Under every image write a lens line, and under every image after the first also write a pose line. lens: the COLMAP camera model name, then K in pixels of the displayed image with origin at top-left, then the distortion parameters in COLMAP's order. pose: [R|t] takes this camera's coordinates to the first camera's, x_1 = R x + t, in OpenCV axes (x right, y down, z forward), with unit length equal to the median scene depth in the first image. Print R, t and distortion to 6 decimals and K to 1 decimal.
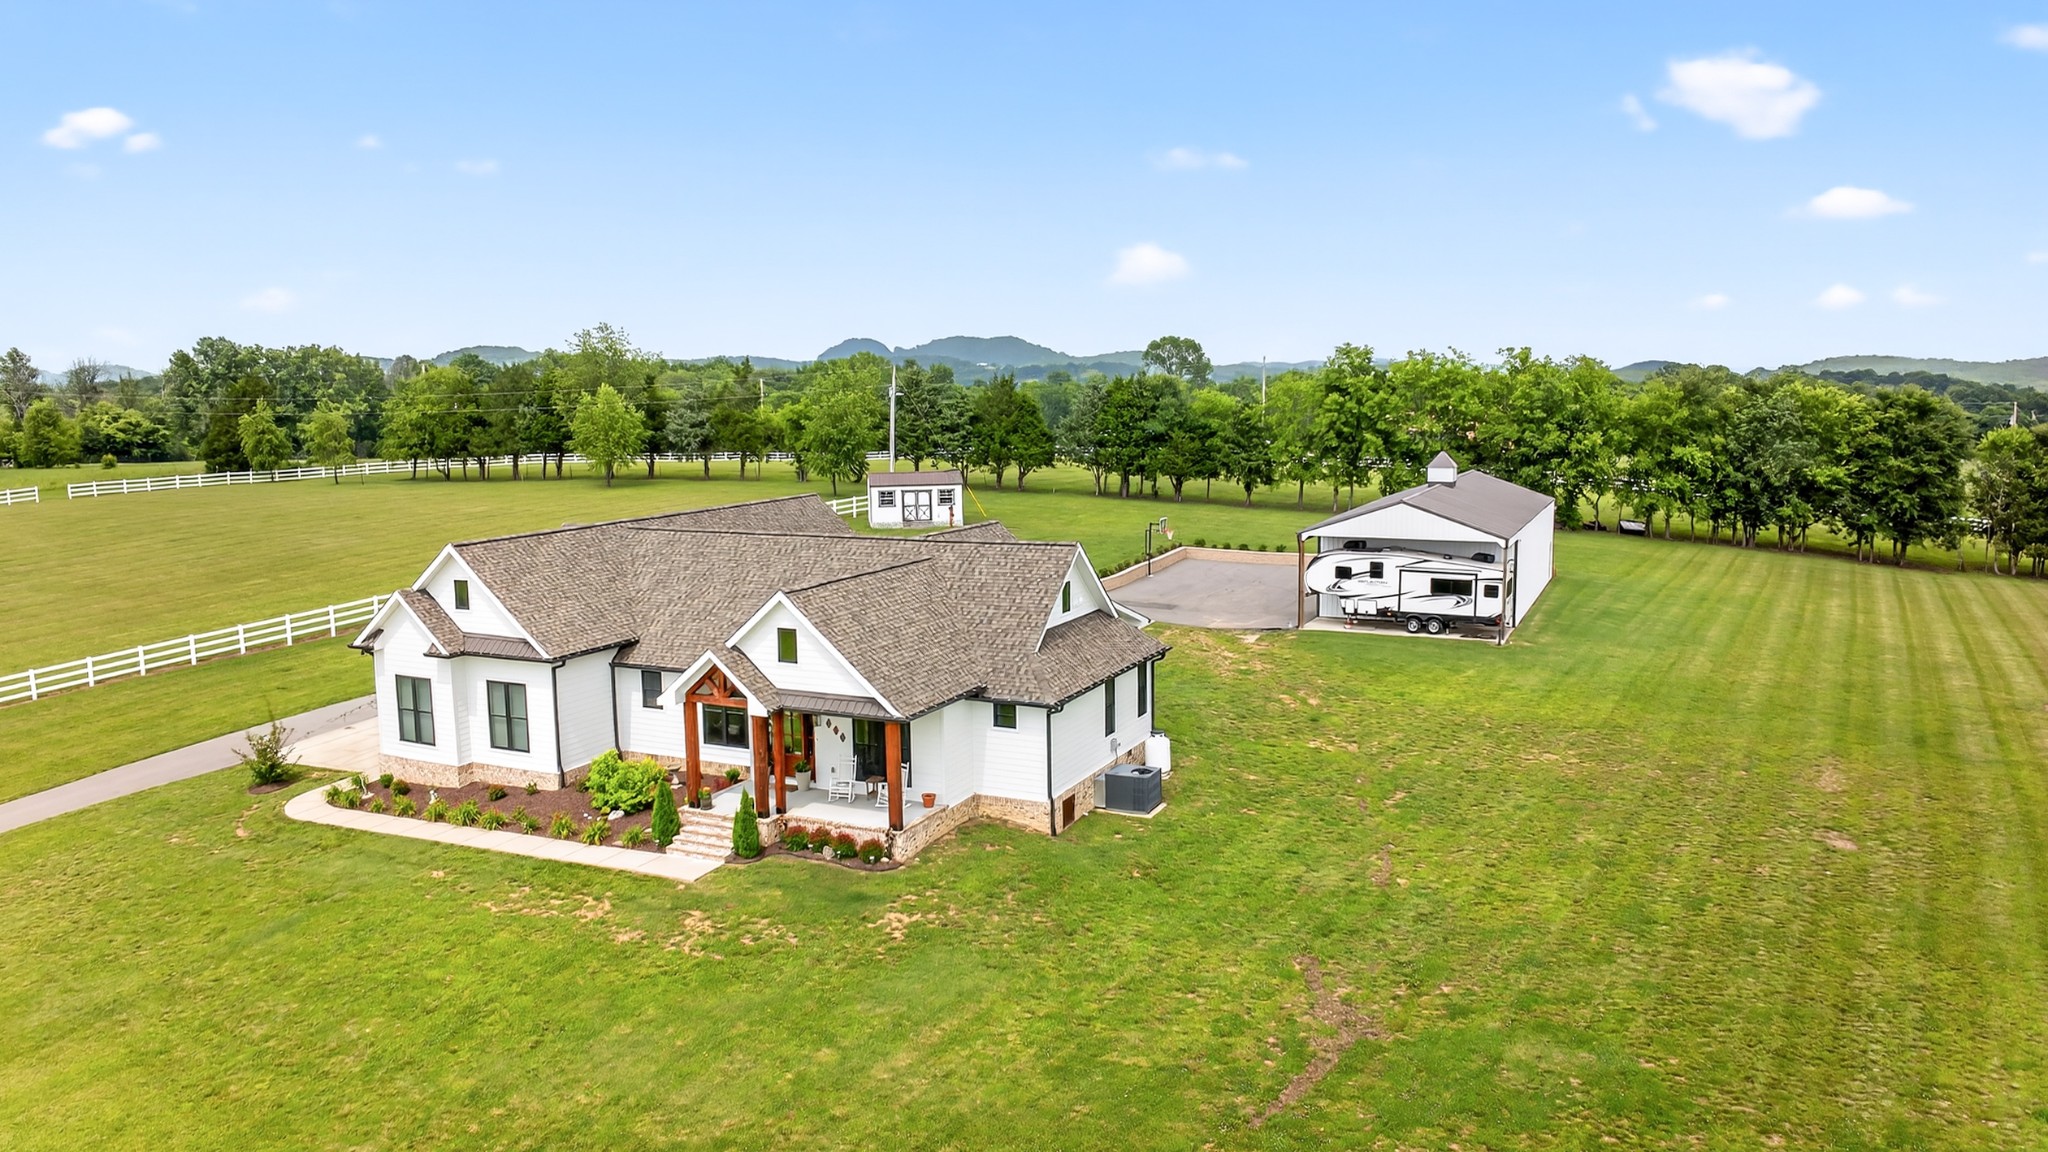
lens RADIAL K [[1458.1, 0, 1024.6], [0, 1458.1, 545.6], [0, 0, 1]] dist [-0.108585, 0.000755]
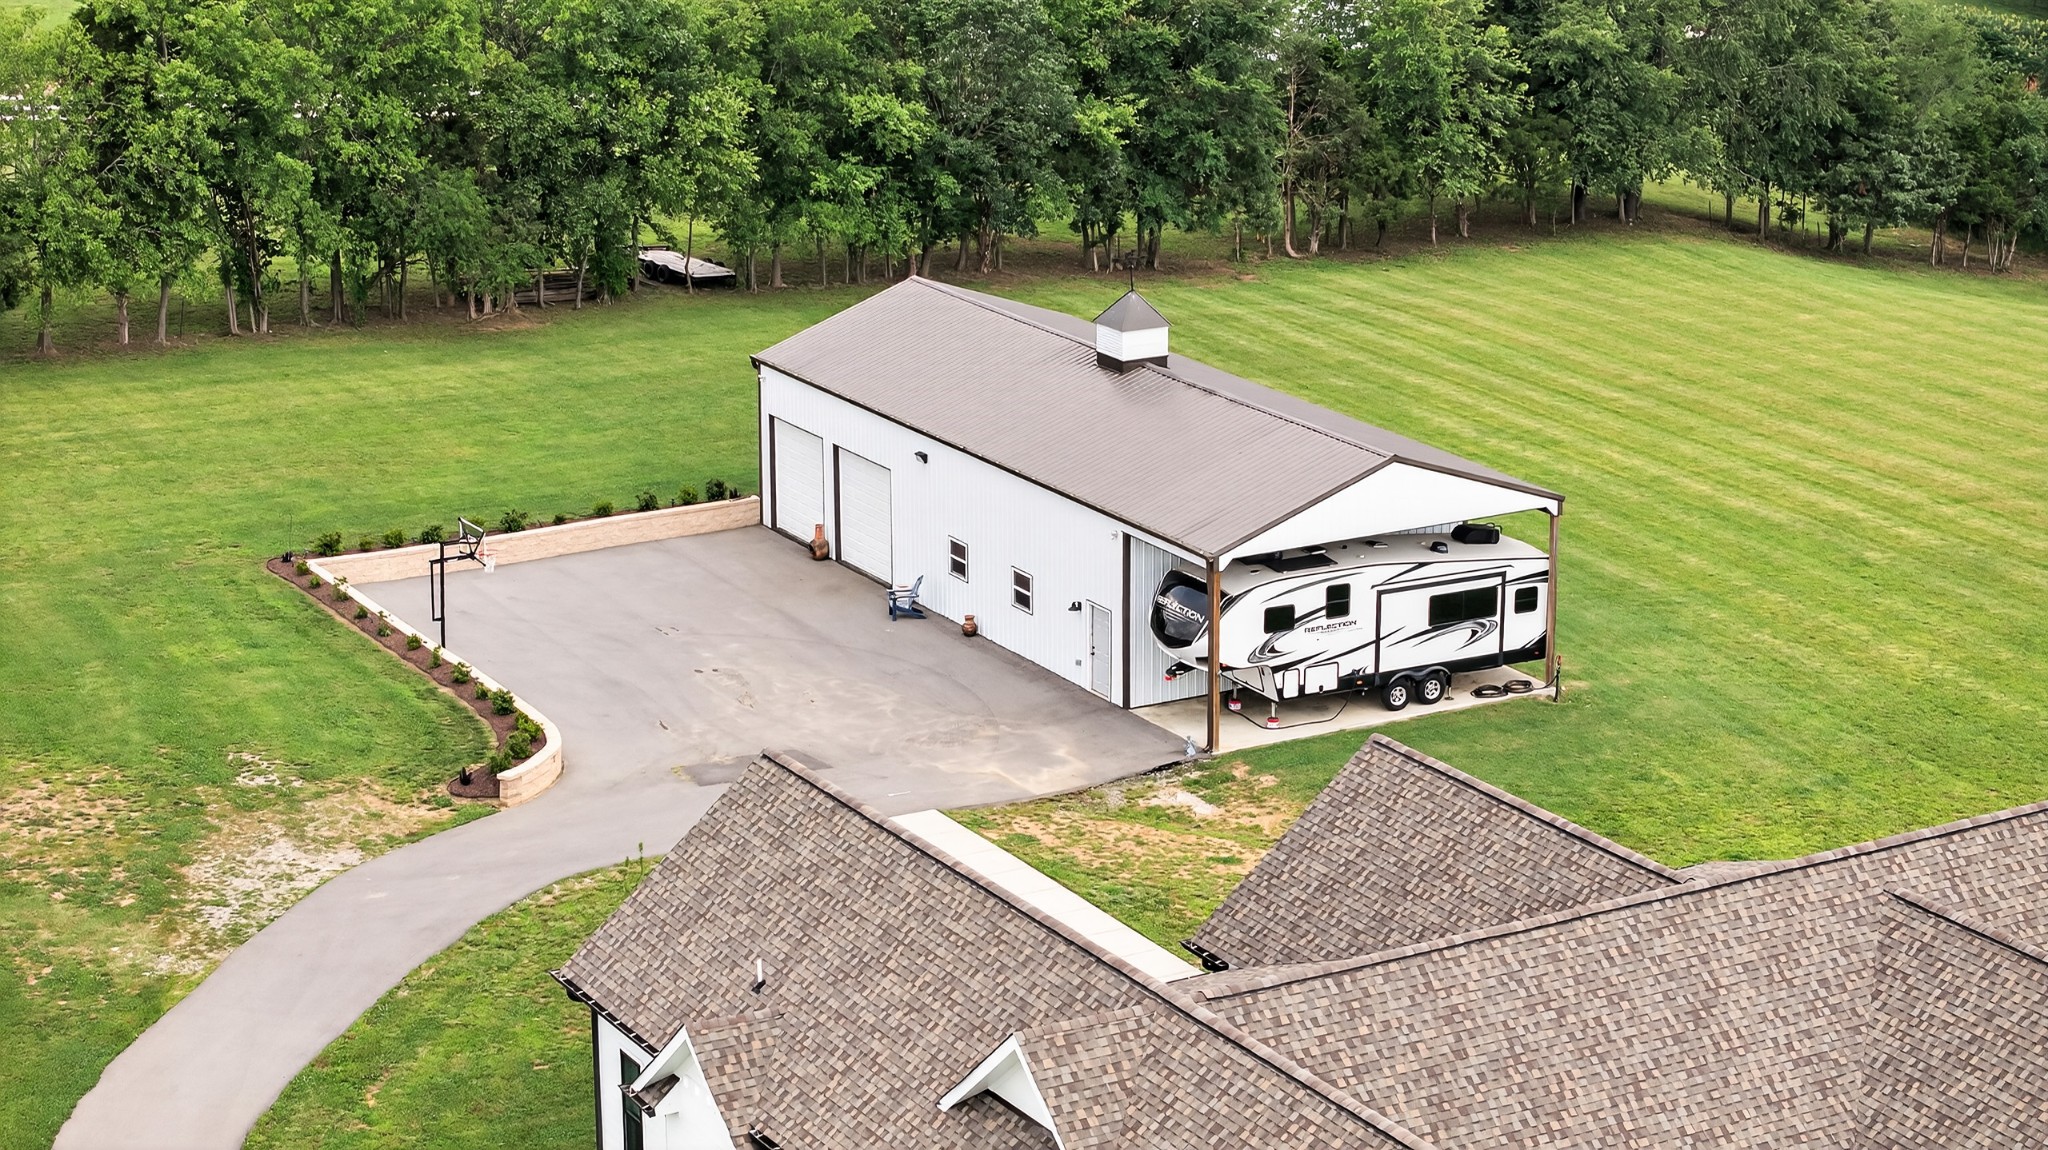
lens RADIAL K [[4116.3, 0, 1024.0], [0, 4116.3, 575.0], [0, 0, 1]] dist [-0.180133, 0.095209]
pose [[0.580752, -0.213215, 0.785663, -0.905840], [0.090421, 0.976015, 0.198035, -0.276300], [-0.809043, -0.043969, 0.586102, 0.283768]]
